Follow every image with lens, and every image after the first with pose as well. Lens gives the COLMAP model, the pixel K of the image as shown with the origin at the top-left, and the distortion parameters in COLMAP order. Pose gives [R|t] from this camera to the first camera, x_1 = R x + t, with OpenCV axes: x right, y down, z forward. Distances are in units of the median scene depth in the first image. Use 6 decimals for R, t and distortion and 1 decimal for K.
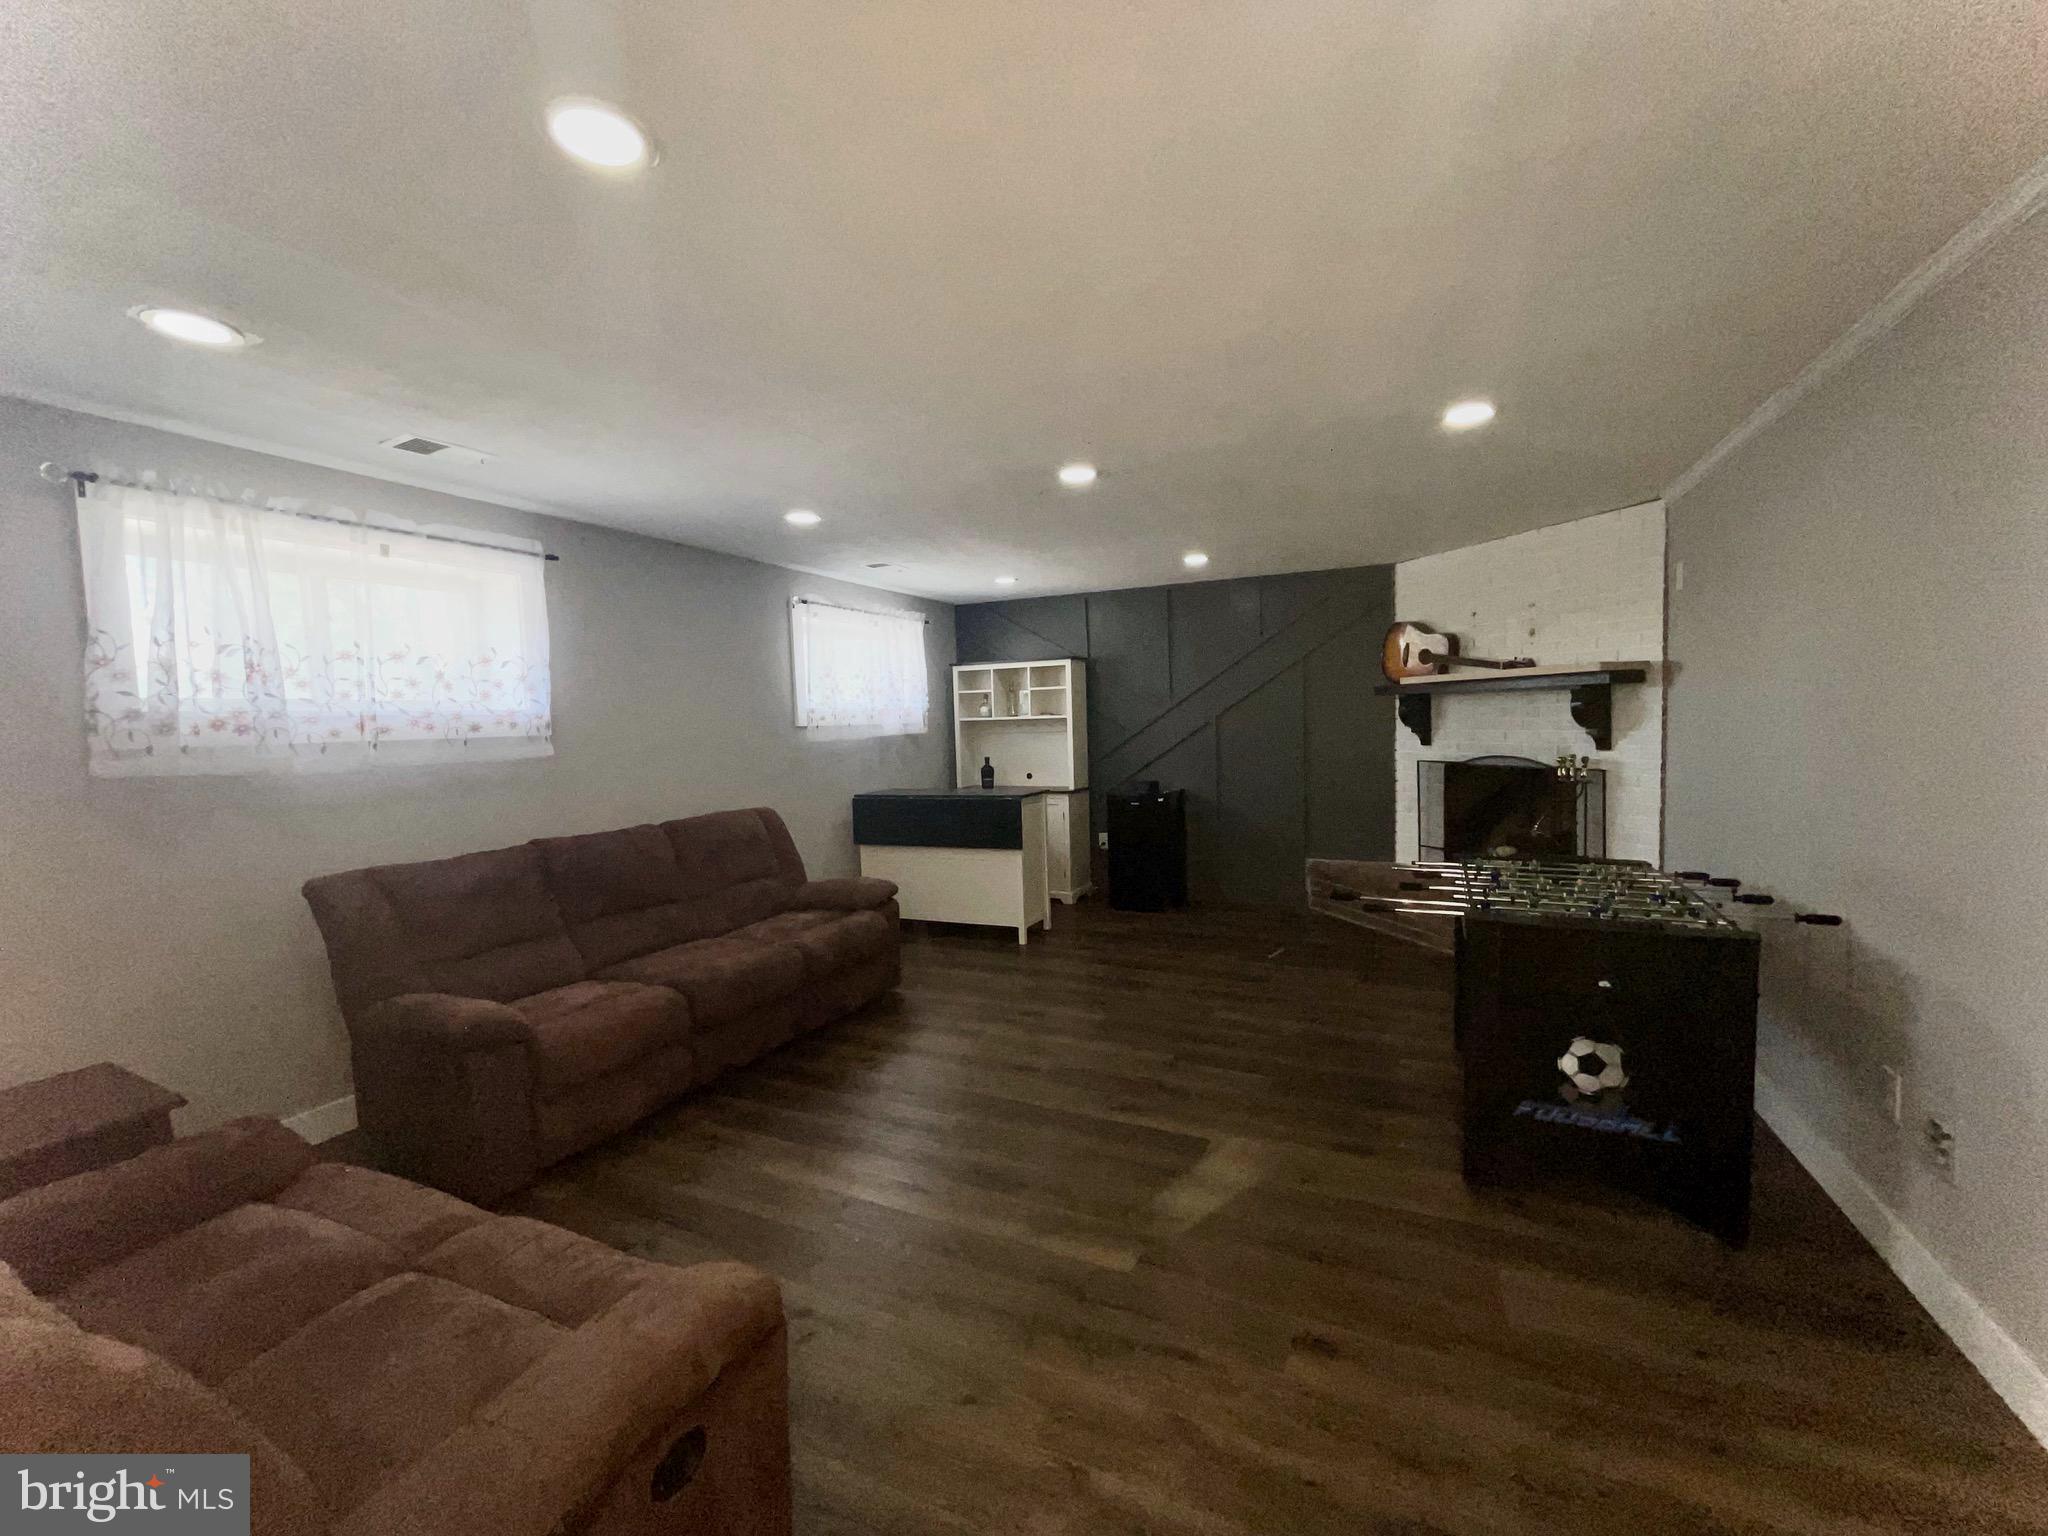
lens RADIAL K [[827.9, 0, 1029.7], [0, 827.9, 772.6], [0, 0, 1]] dist [-0.003477, -0.000448]
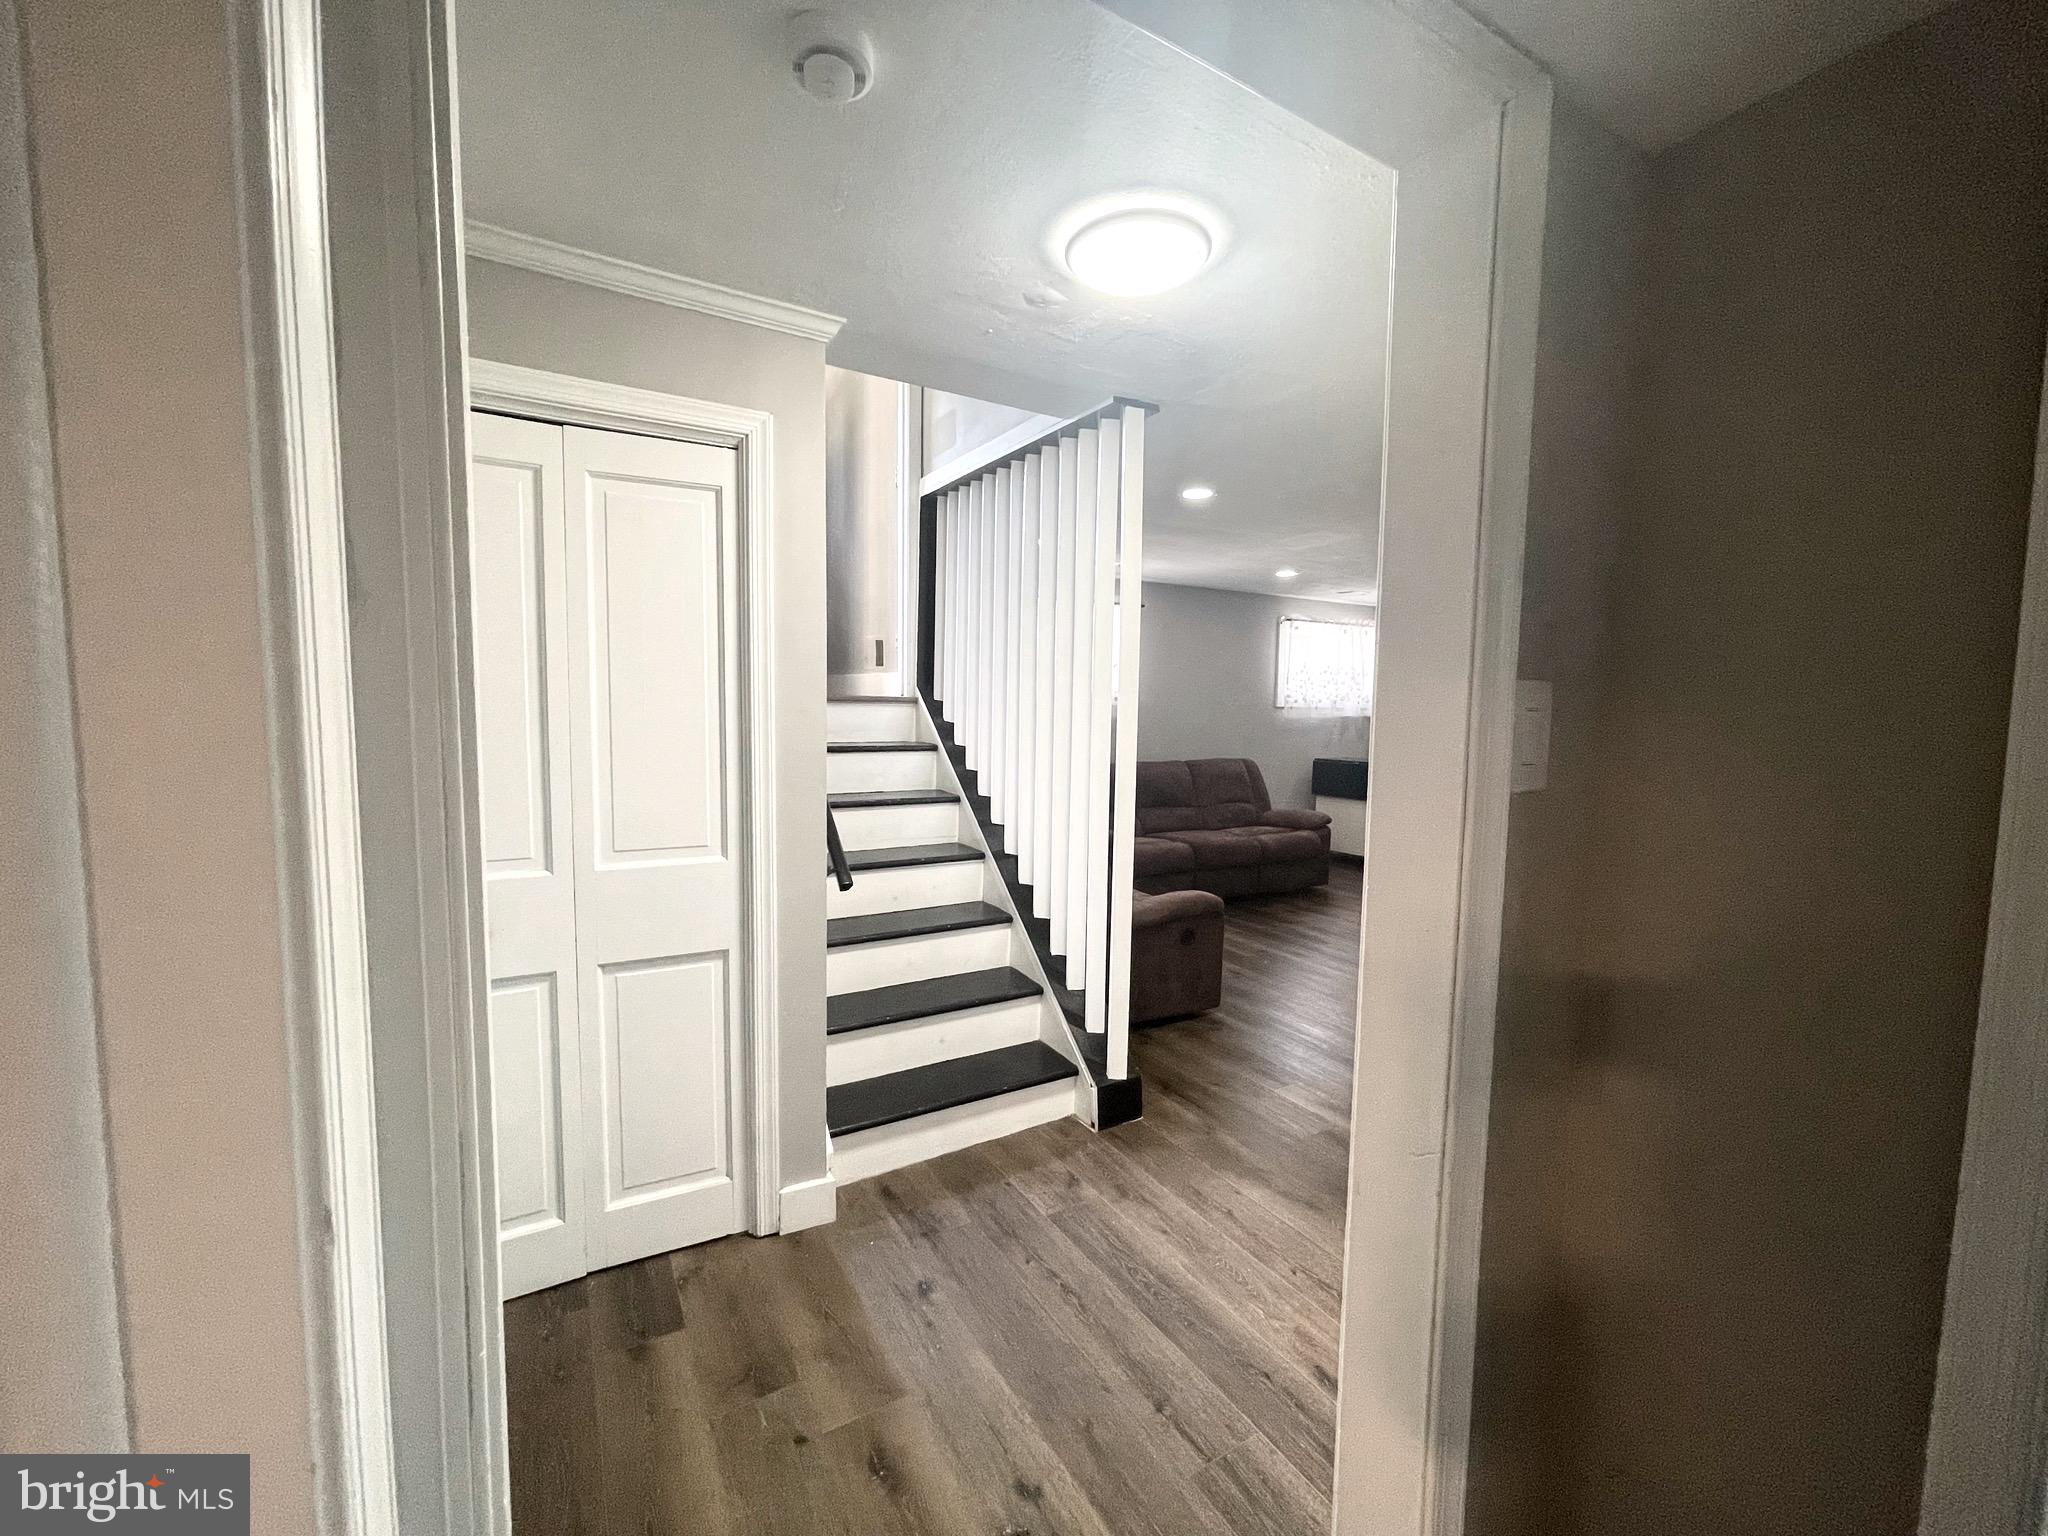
lens RADIAL K [[827.9, 0, 1029.7], [0, 827.9, 772.6], [0, 0, 1]] dist [-0.003477, -0.000448]
pose [[0.827791, 0.088219, -0.554058, 0.168014], [-0.075167, 0.996096, 0.046298, 0.023783], [0.555979, 0.003322, 0.831190, -0.427160]]
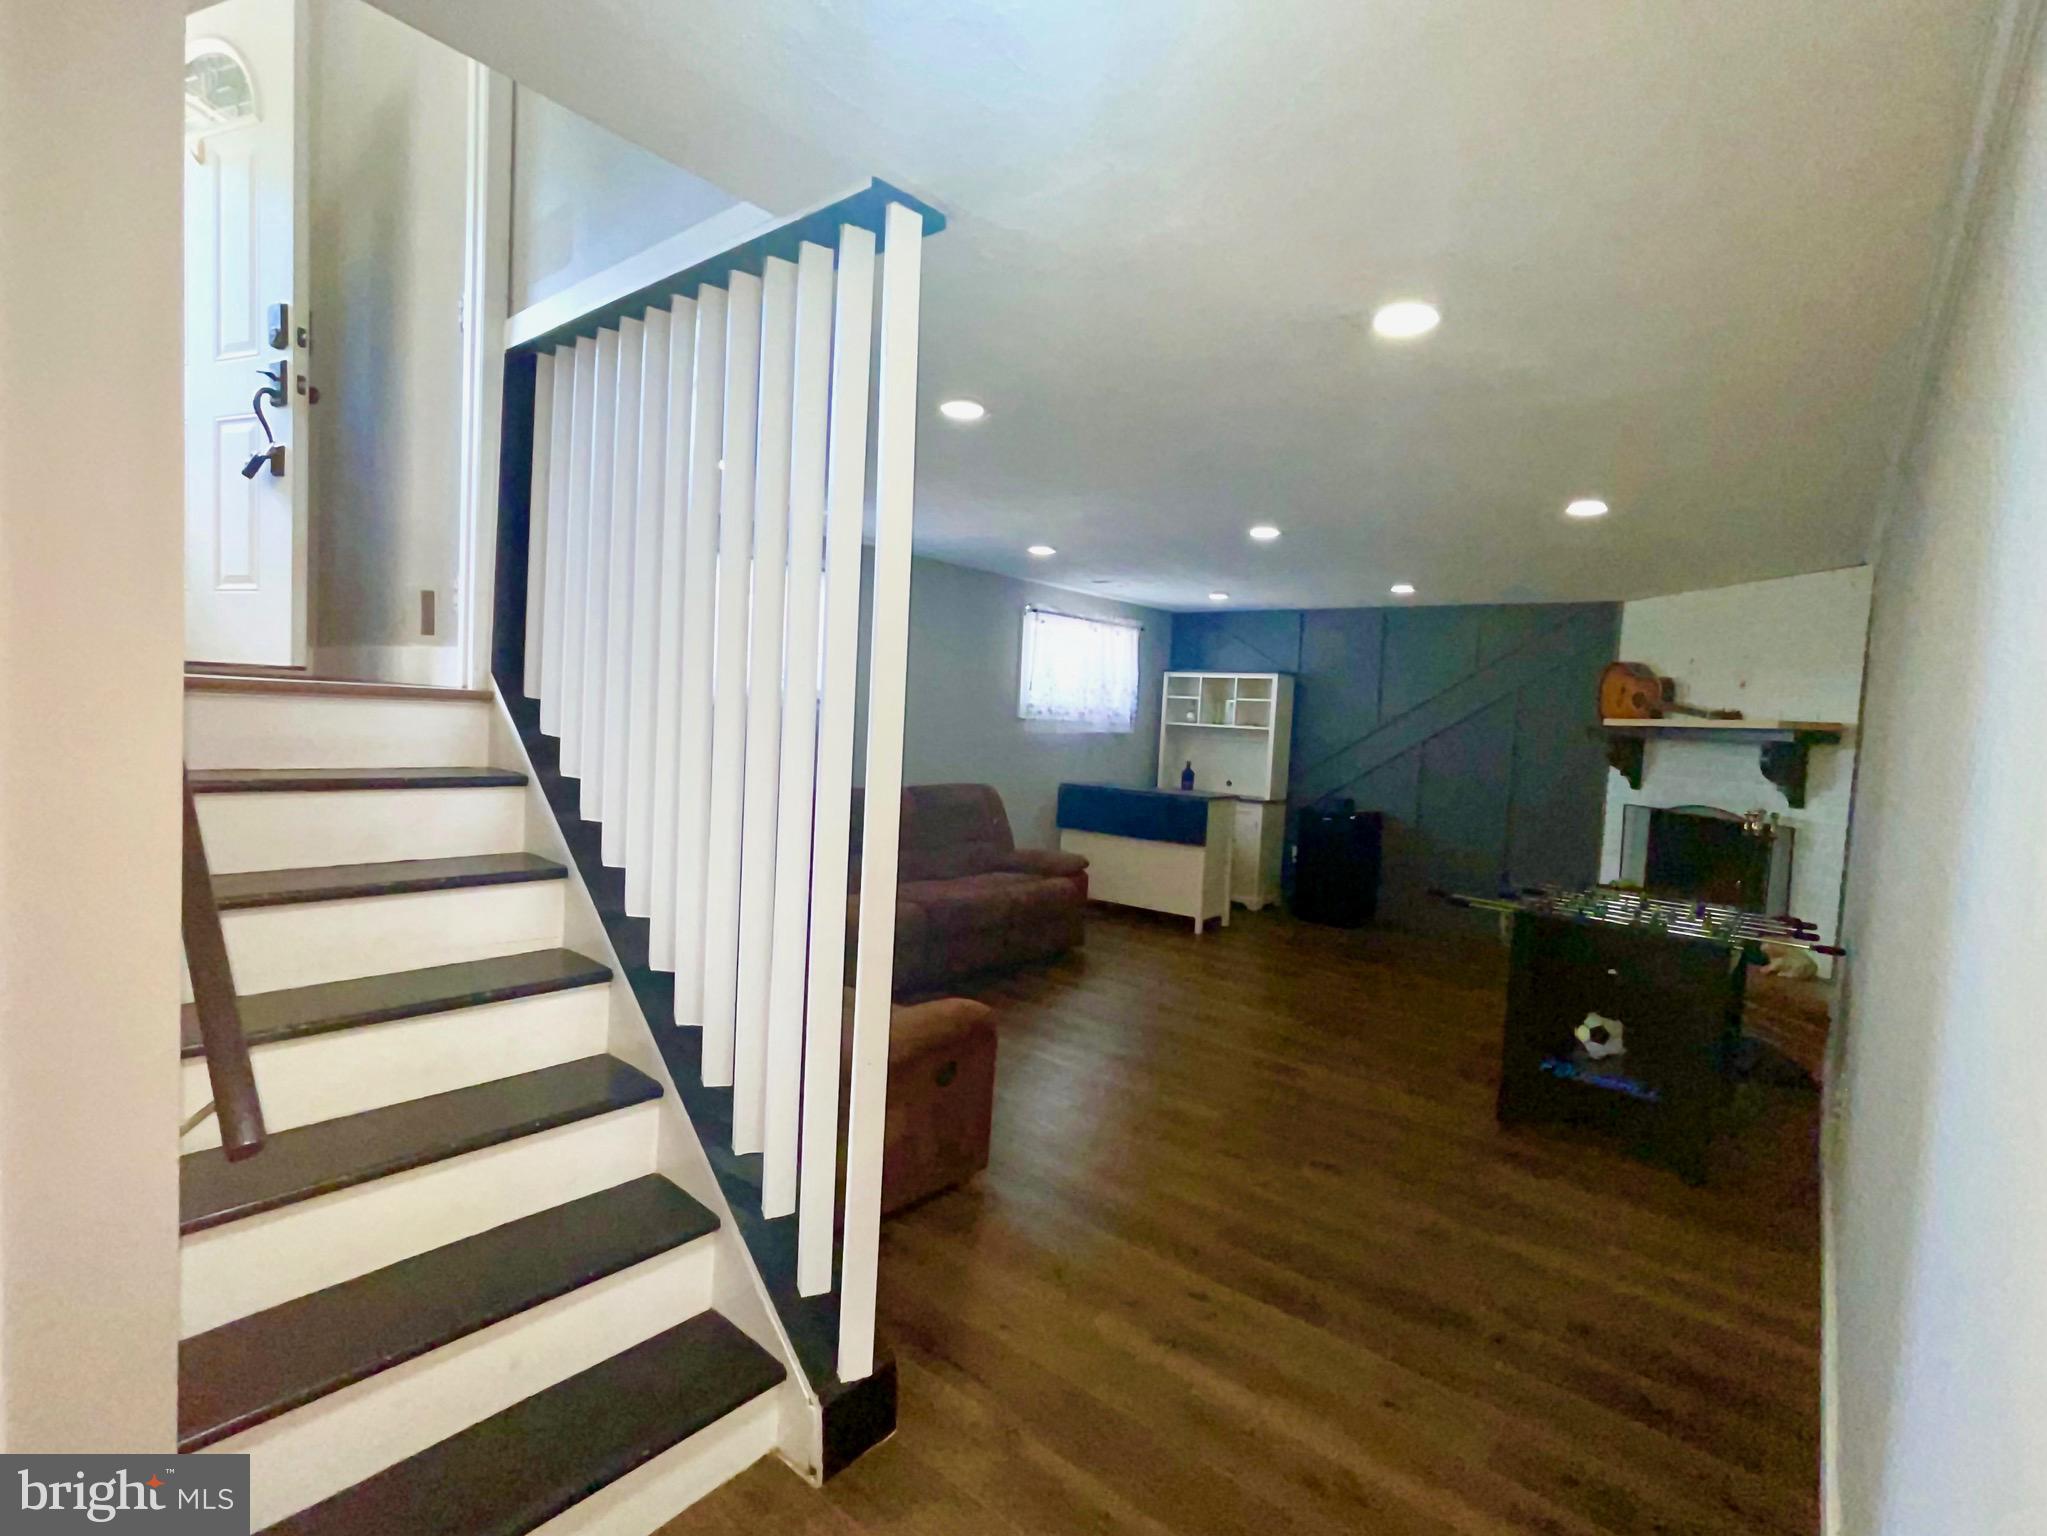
lens RADIAL K [[958.9, 0, 1034.0], [0, 958.9, 769.2], [0, 0, 1]] dist [-0.006585, -0.000434]
pose [[0.966982, 0.093682, -0.237003, 0.061912], [-0.096175, 0.995364, 0.001047, 0.011047], [0.236002, 0.021782, 0.971508, -0.282501]]
